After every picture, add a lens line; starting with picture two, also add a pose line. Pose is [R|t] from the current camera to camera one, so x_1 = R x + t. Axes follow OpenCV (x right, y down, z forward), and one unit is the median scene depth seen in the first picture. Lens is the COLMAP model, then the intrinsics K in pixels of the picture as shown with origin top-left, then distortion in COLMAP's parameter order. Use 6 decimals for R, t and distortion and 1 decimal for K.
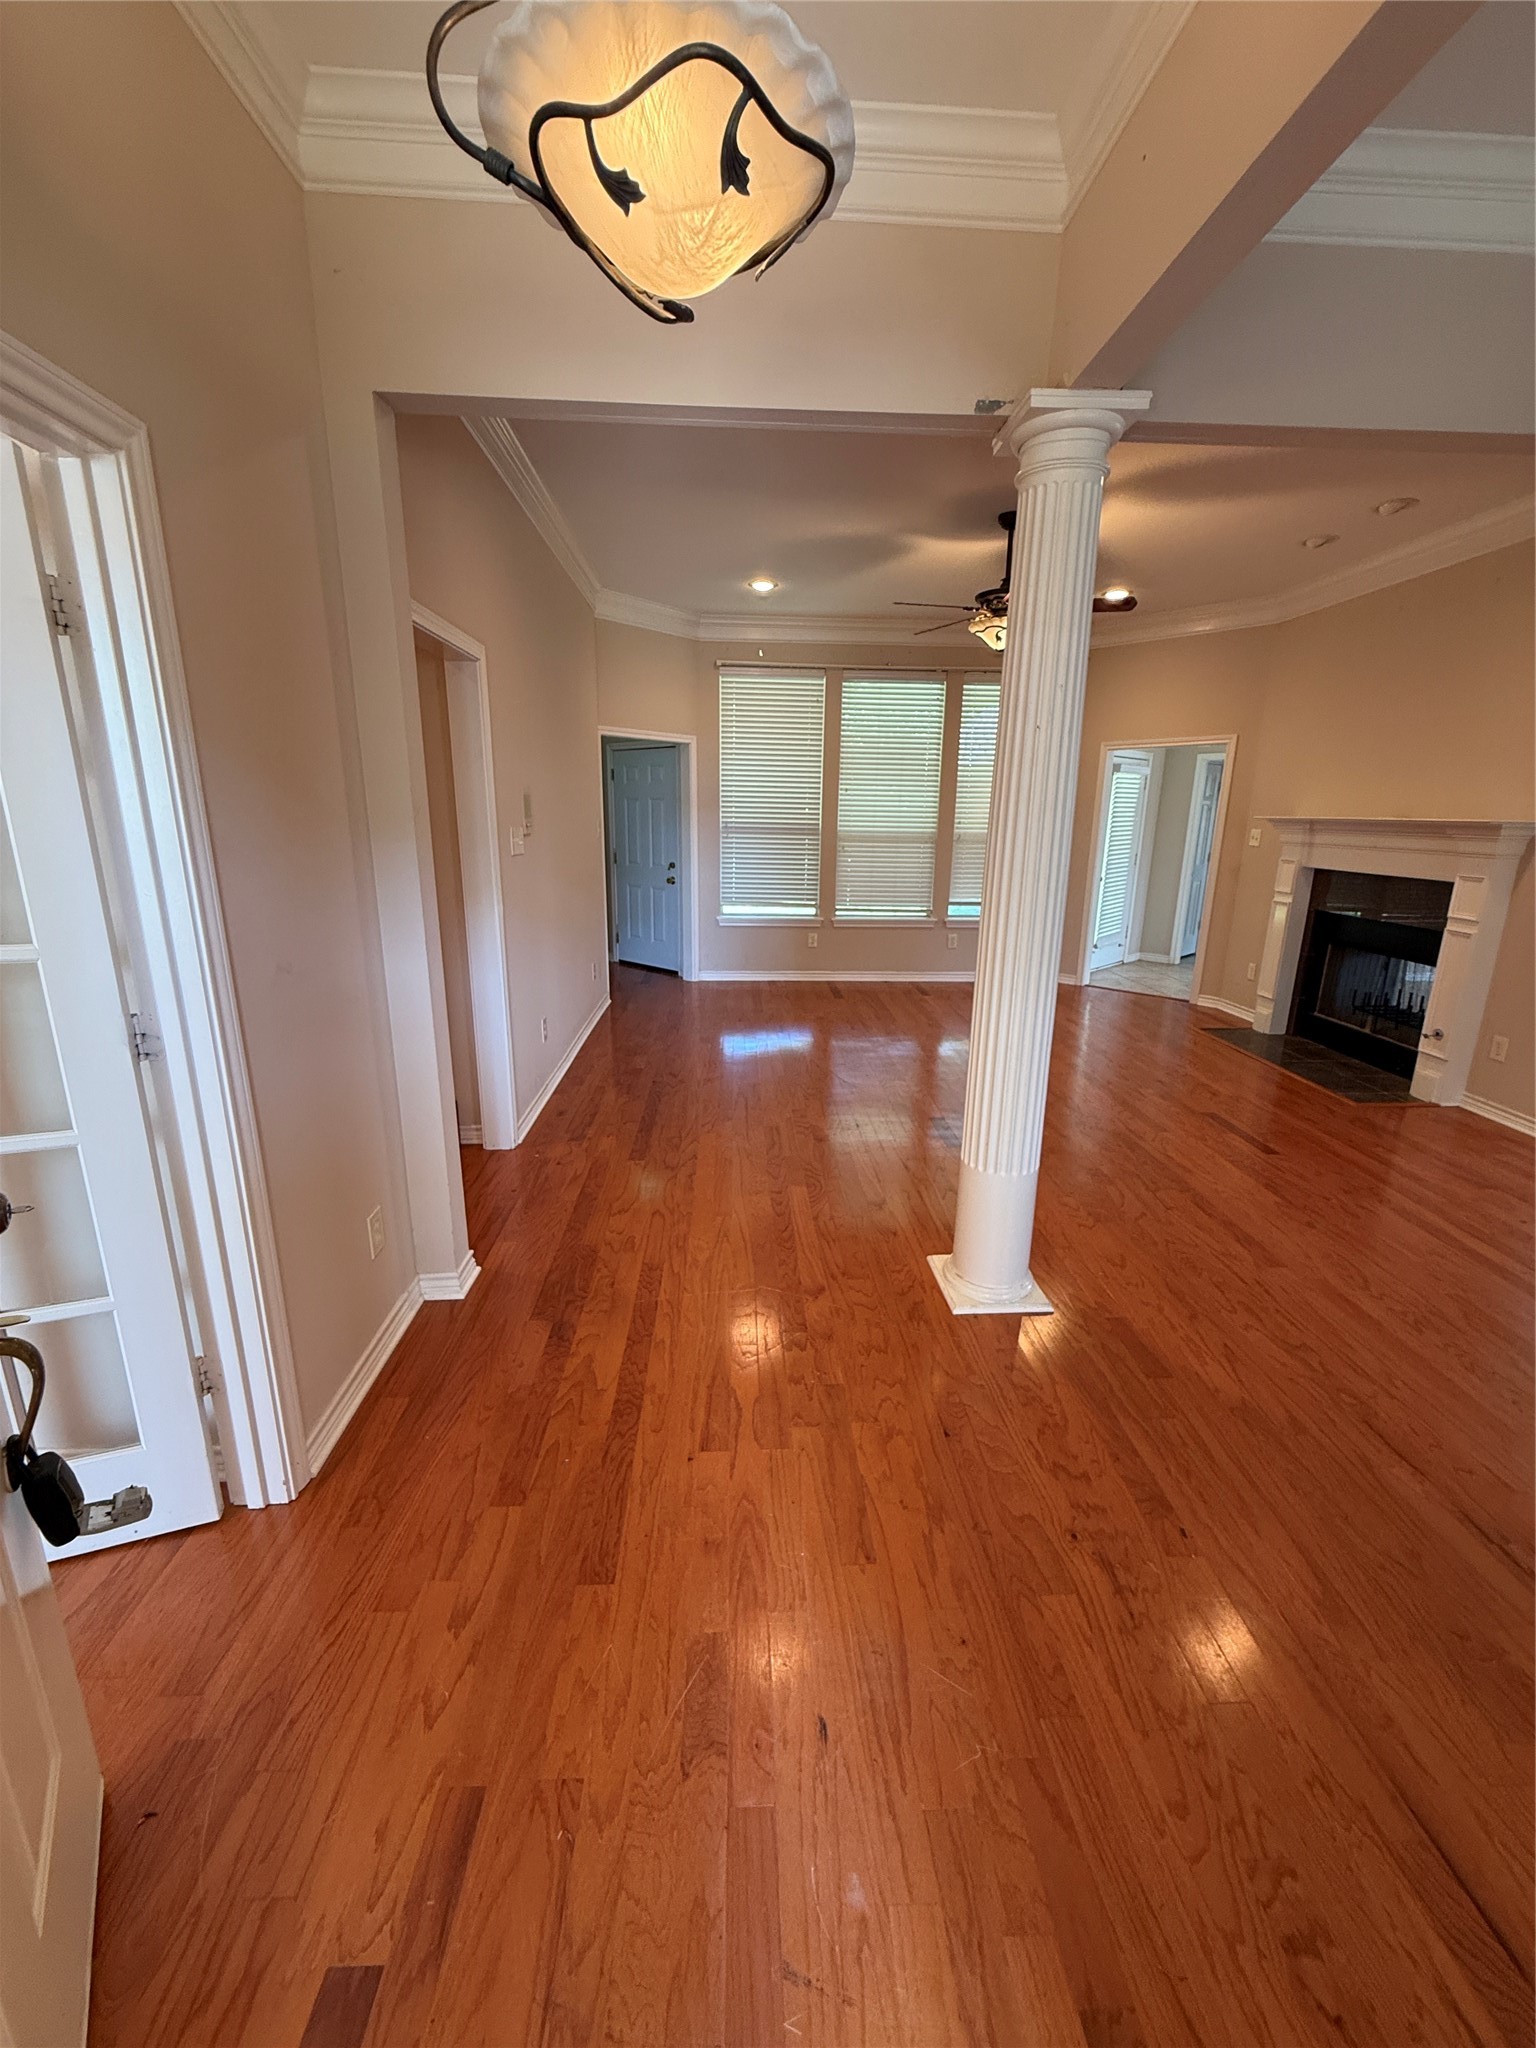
lens RADIAL K [[812.5, 0, 768.2], [0, 812.5, 1021.7], [0, 0, 1]] dist [-0.002512, -0.000343]
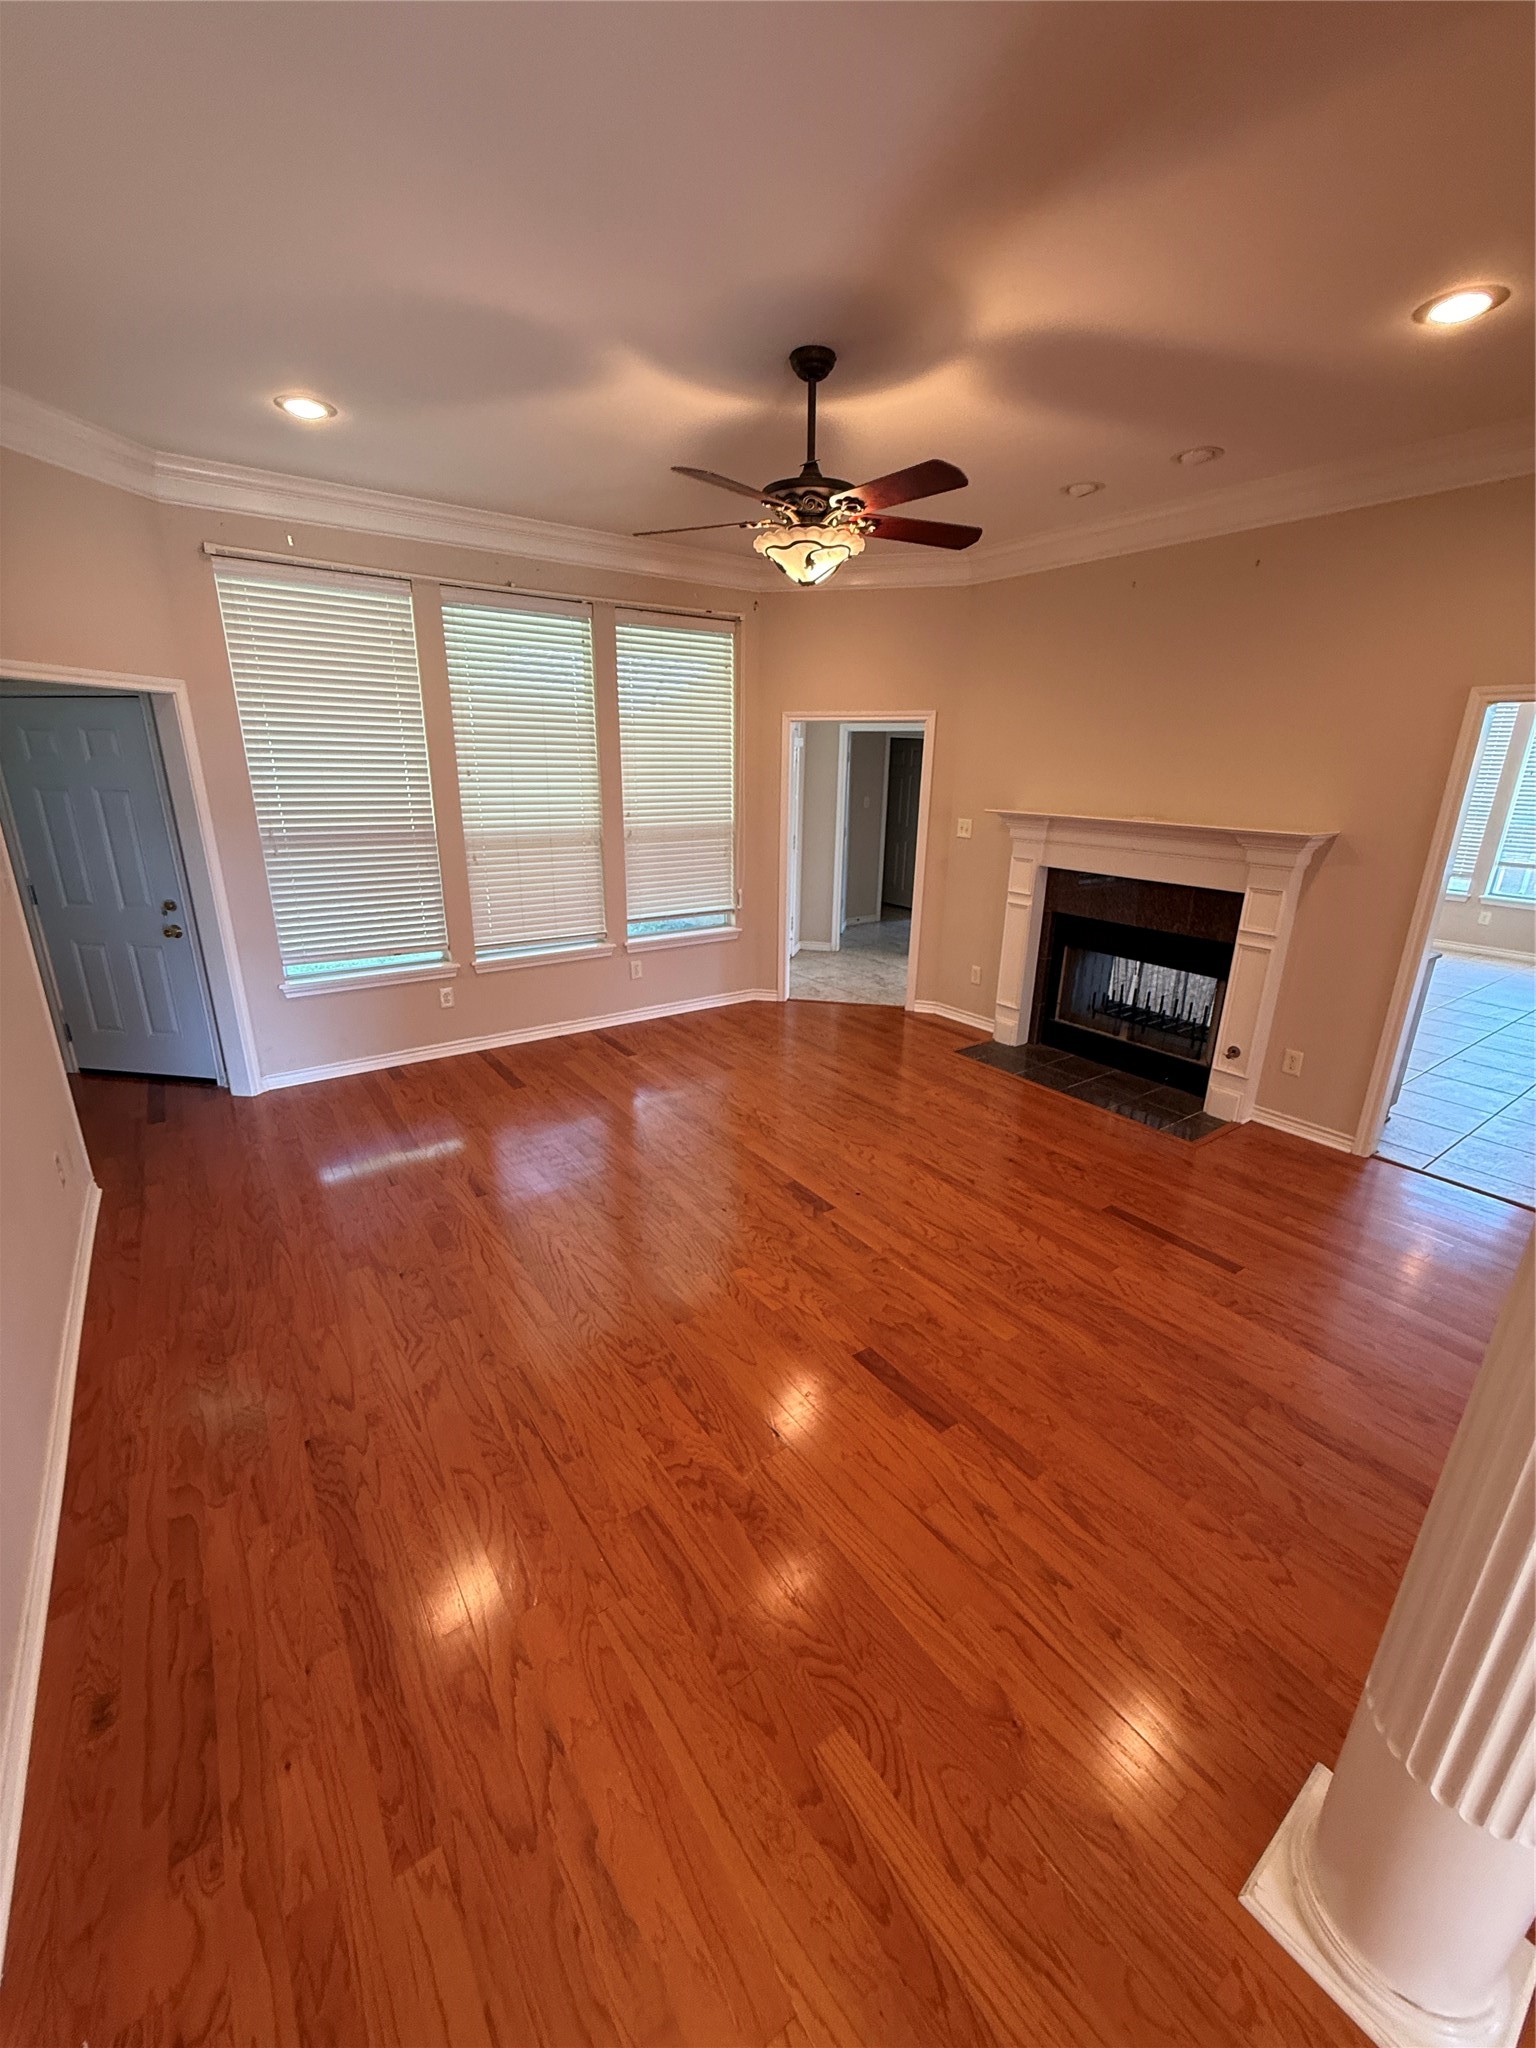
lens RADIAL K [[812.5, 0, 768.2], [0, 812.5, 1021.7], [0, 0, 1]] dist [-0.002512, -0.000343]
pose [[0.838683, -0.168602, 0.517865, -0.101109], [0.133716, 0.985516, 0.104303, -0.156442], [-0.527950, -0.018230, 0.849080, 0.388464]]
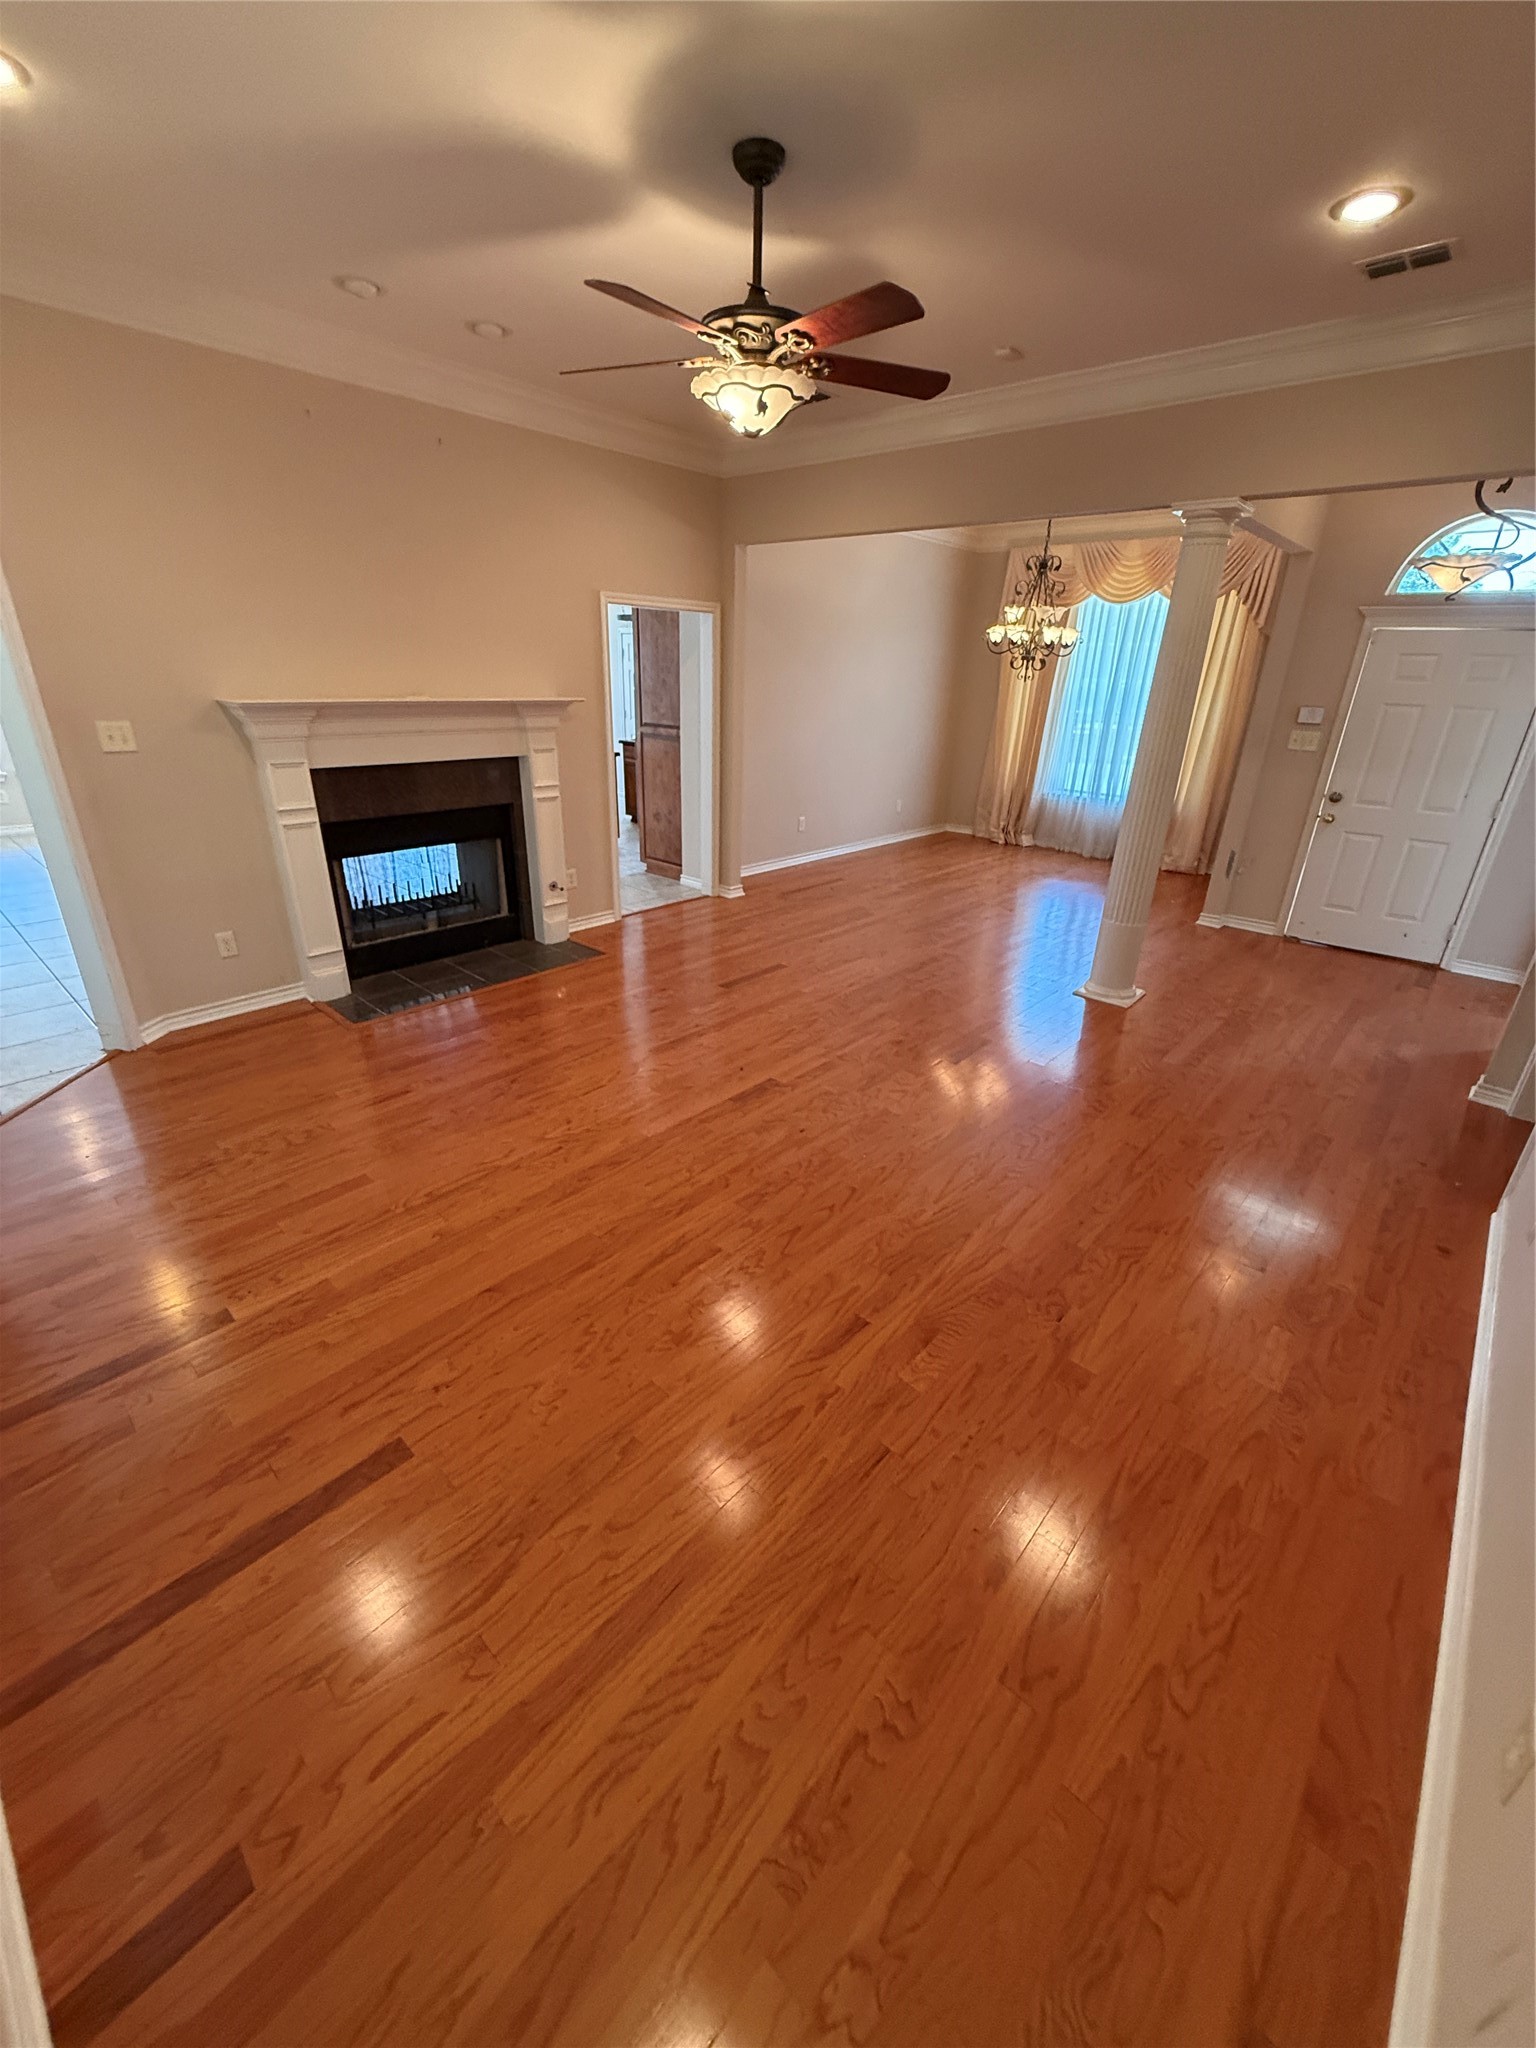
lens RADIAL K [[812.5, 0, 768.2], [0, 812.5, 1021.7], [0, 0, 1]] dist [-0.002512, -0.000343]
pose [[-0.714066, -0.312054, 0.626683, -0.167685], [0.137554, 0.815173, 0.562647, -0.364538], [-0.686431, 0.487970, -0.539163, 1.238244]]
